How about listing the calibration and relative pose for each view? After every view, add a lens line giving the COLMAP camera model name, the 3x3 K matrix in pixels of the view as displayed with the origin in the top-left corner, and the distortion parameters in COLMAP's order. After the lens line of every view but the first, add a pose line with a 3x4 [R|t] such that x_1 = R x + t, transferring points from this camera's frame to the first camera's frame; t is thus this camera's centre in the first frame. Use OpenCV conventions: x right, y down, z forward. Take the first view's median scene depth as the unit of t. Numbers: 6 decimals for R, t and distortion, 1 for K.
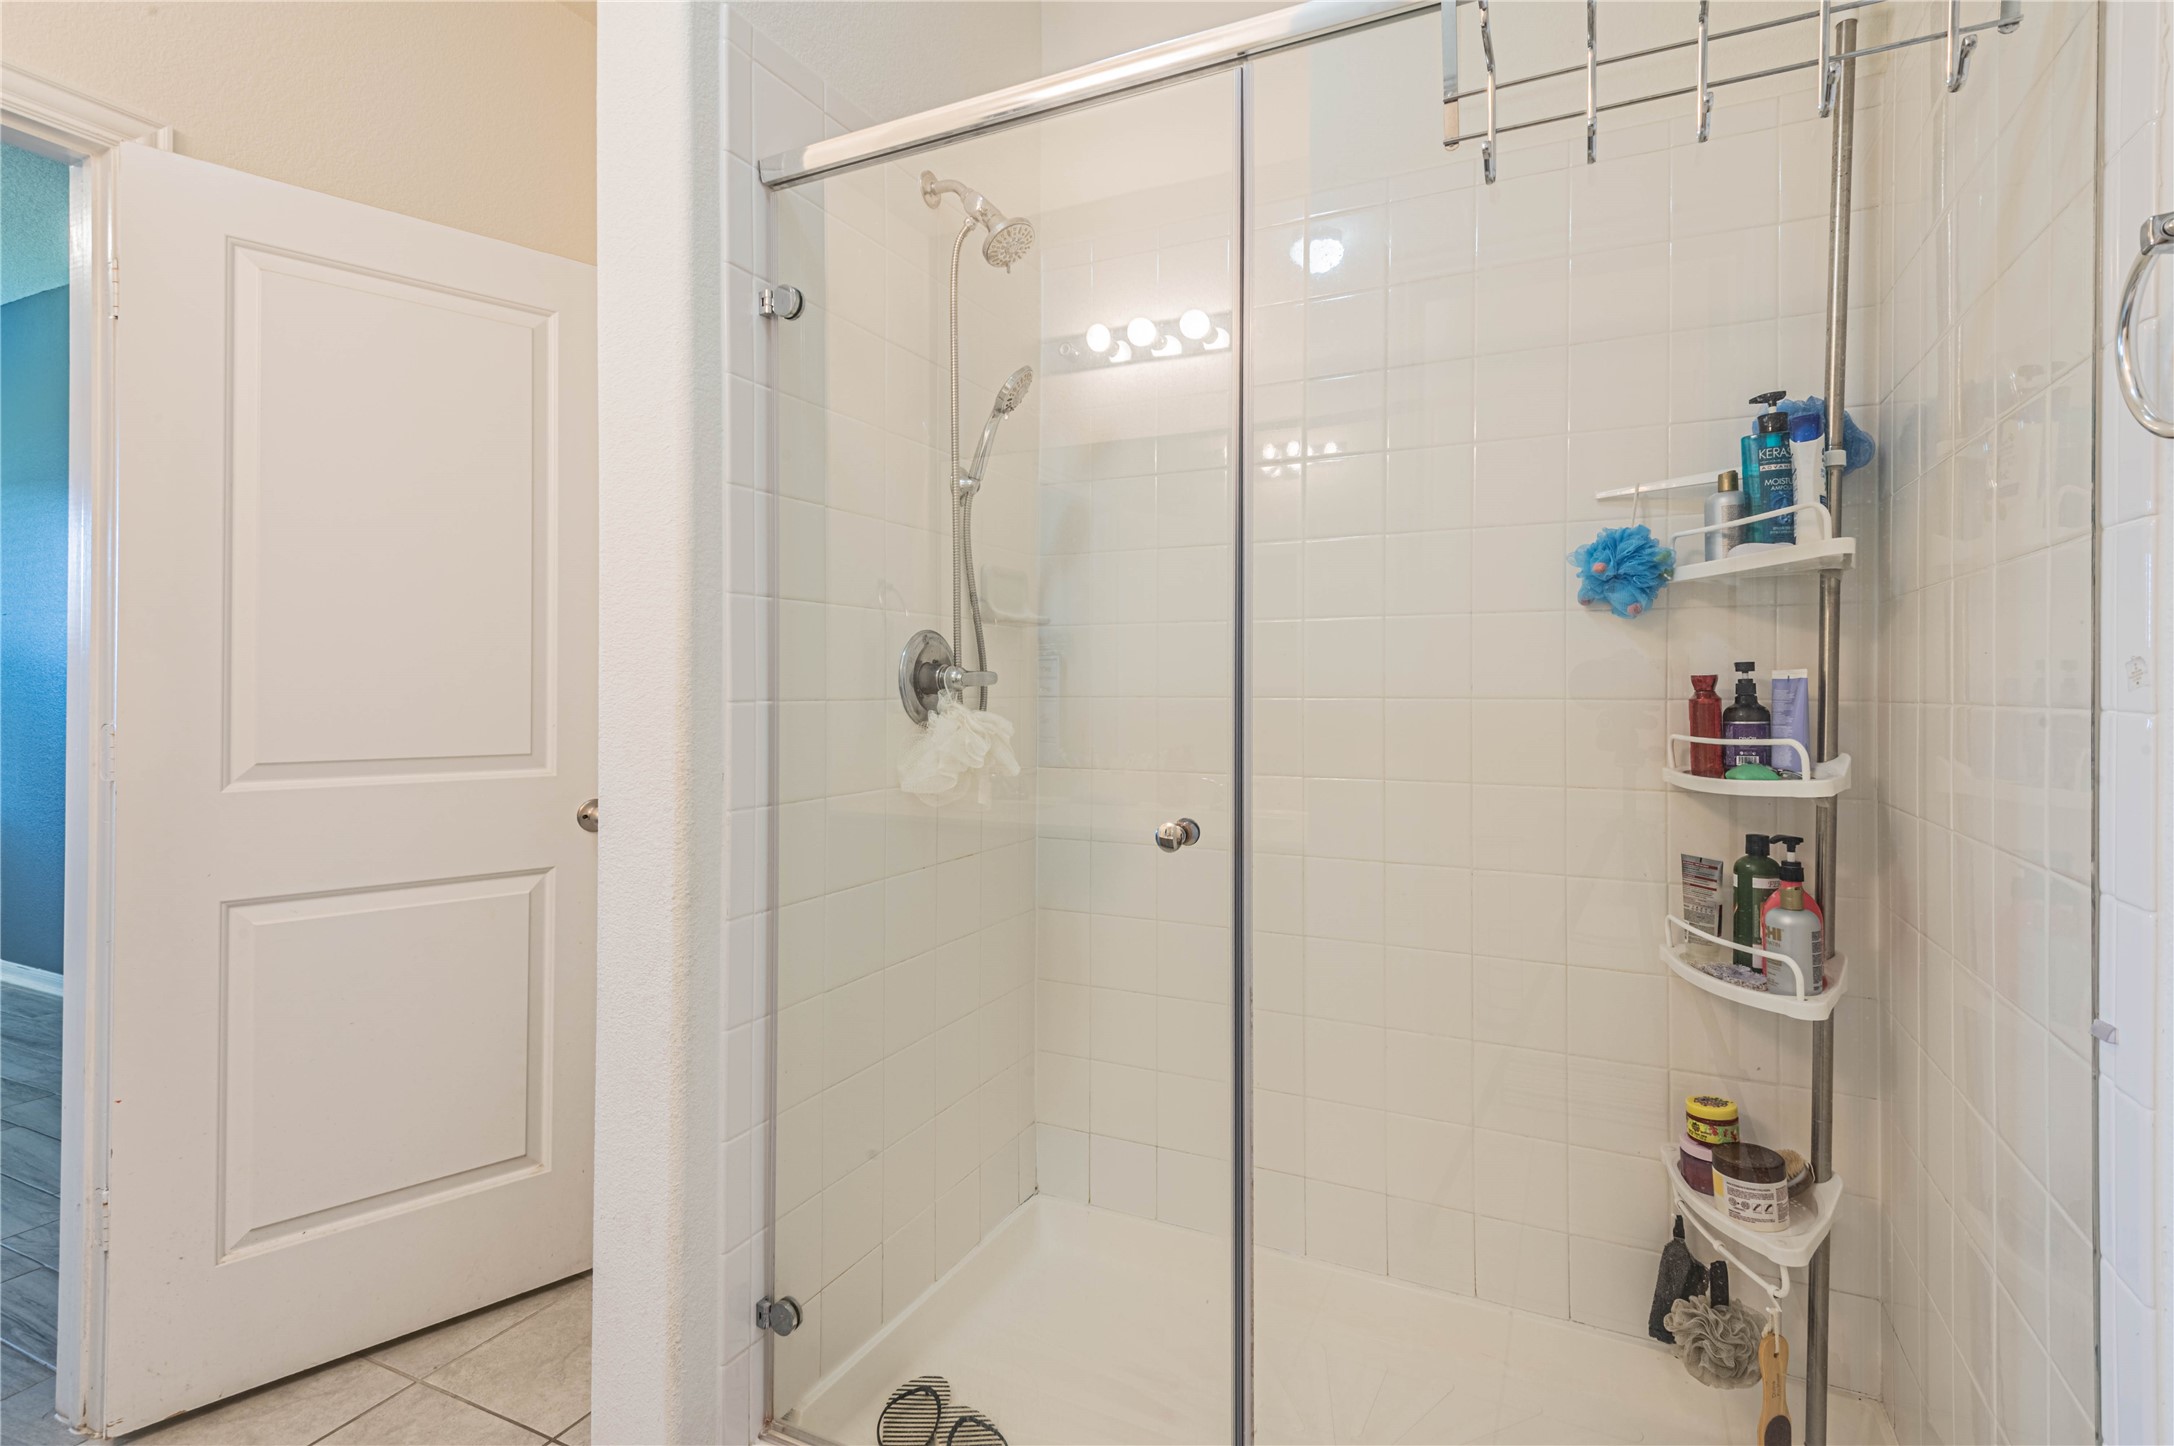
lens RADIAL K [[1017.9, 0, 1089.5], [0, 1017.9, 675.8], [0, 0, 1]] dist [0.016015, -0.001020]
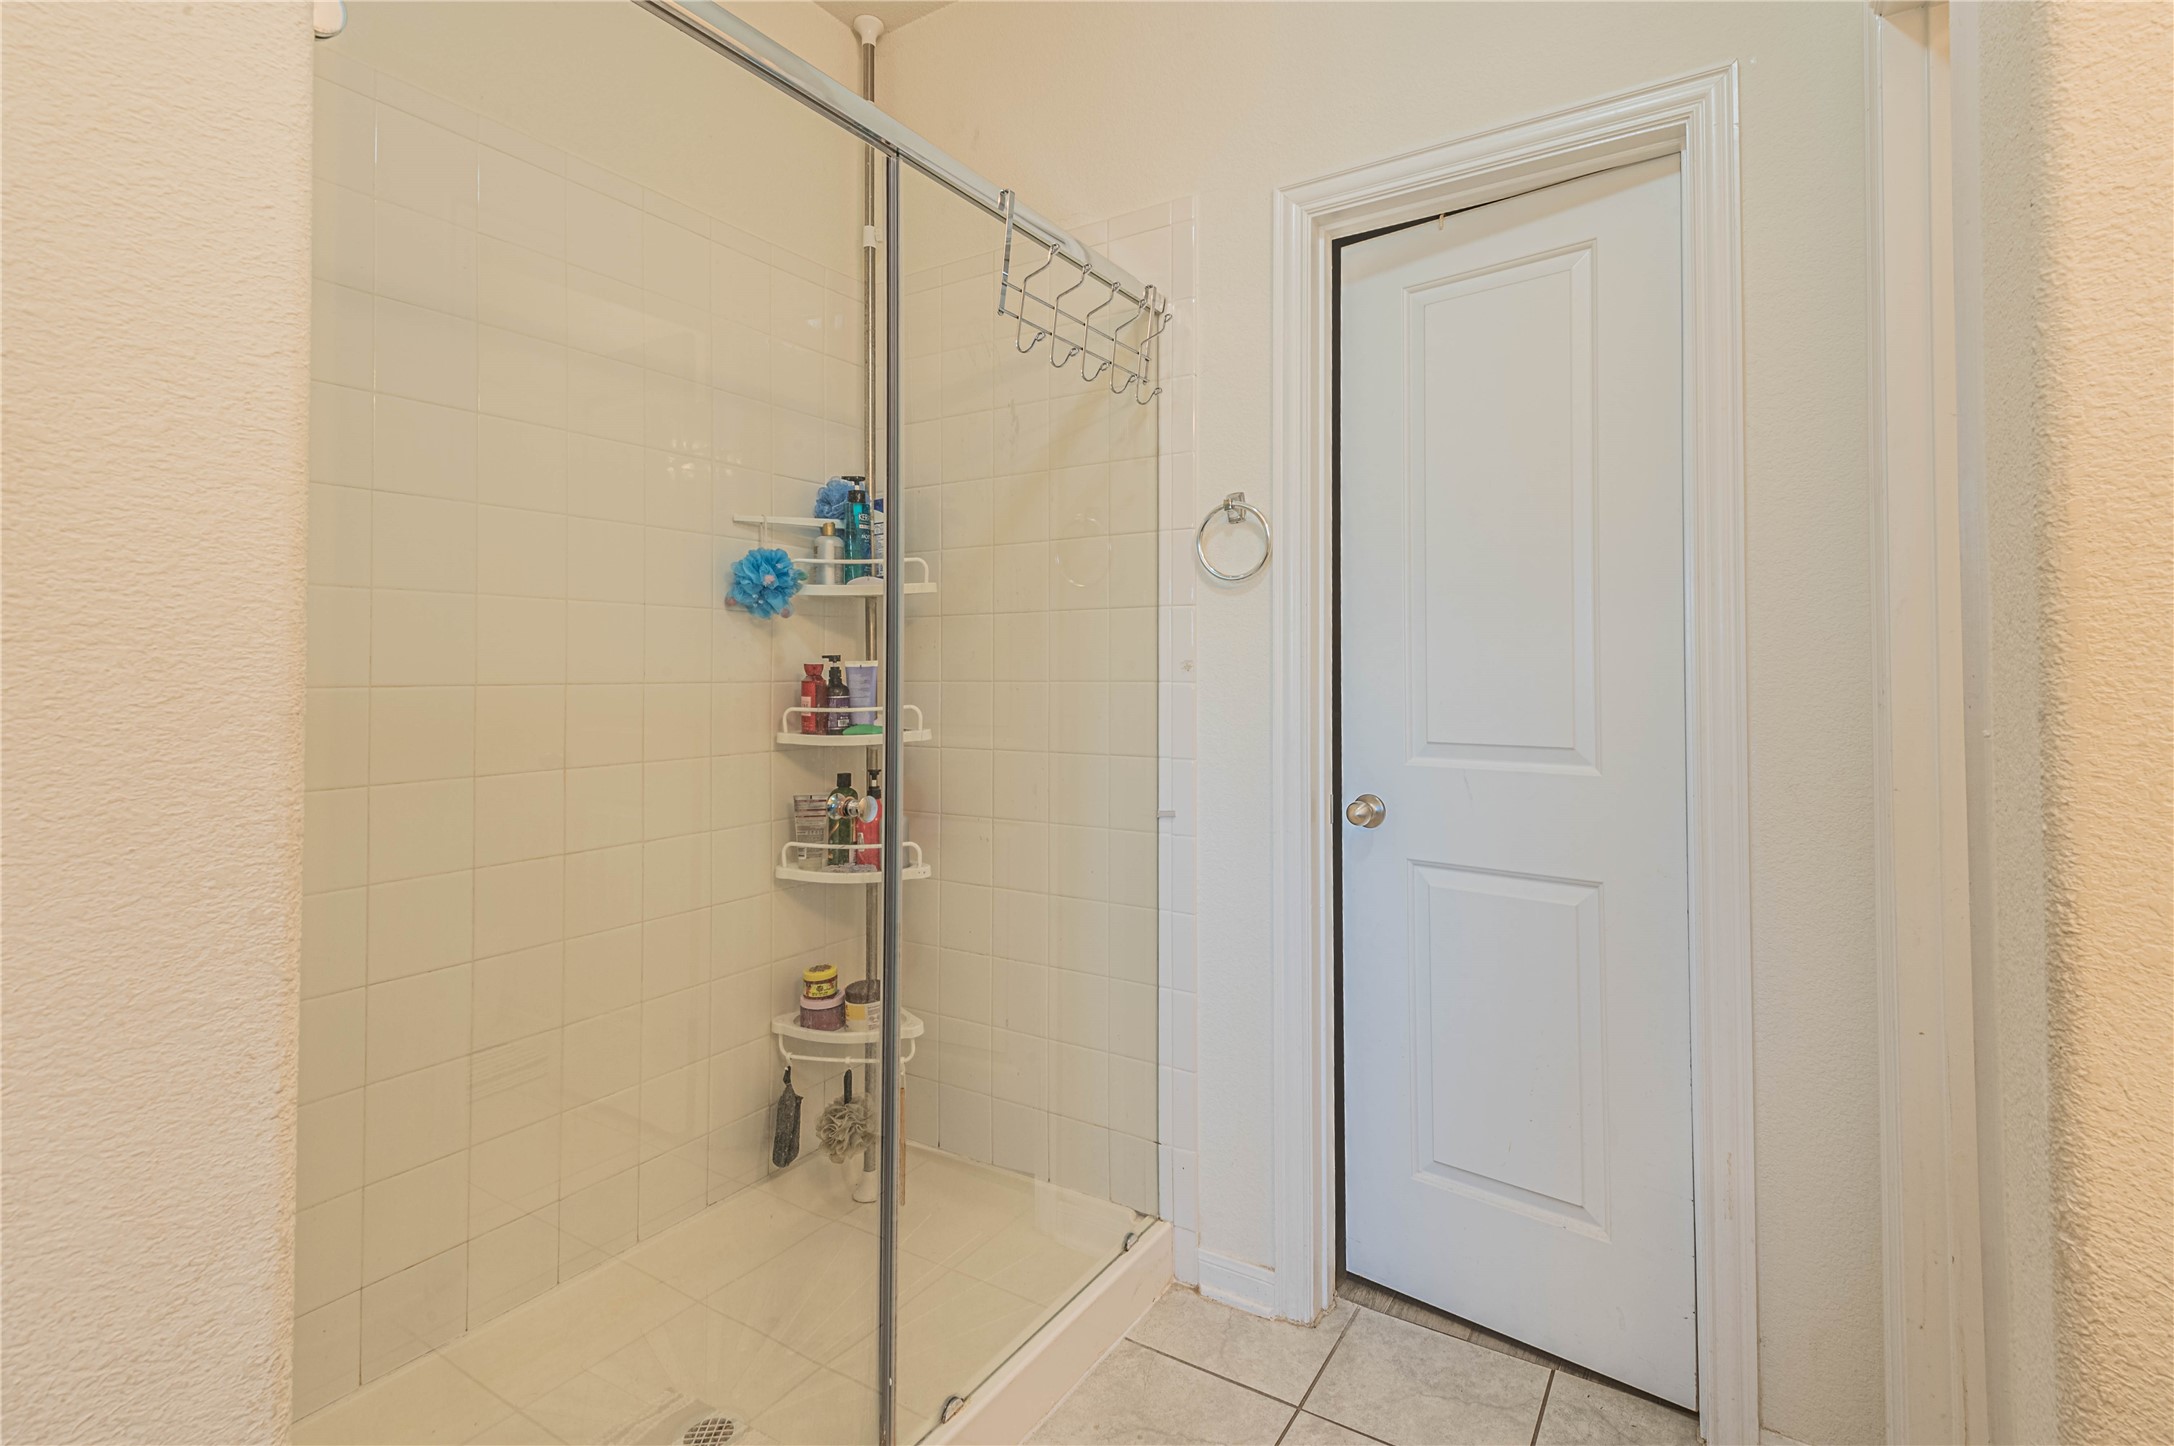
lens RADIAL K [[1054.2, 0, 1080.7], [0, 1054.2, 644.2], [0, 0, 1]] dist [0.015737, -0.000709]
pose [[0.114752, 0.024627, 0.993089, -0.800138], [-0.007615, 0.999685, -0.023911, 0.004051], [-0.993365, -0.004819, 0.114903, 0.483570]]
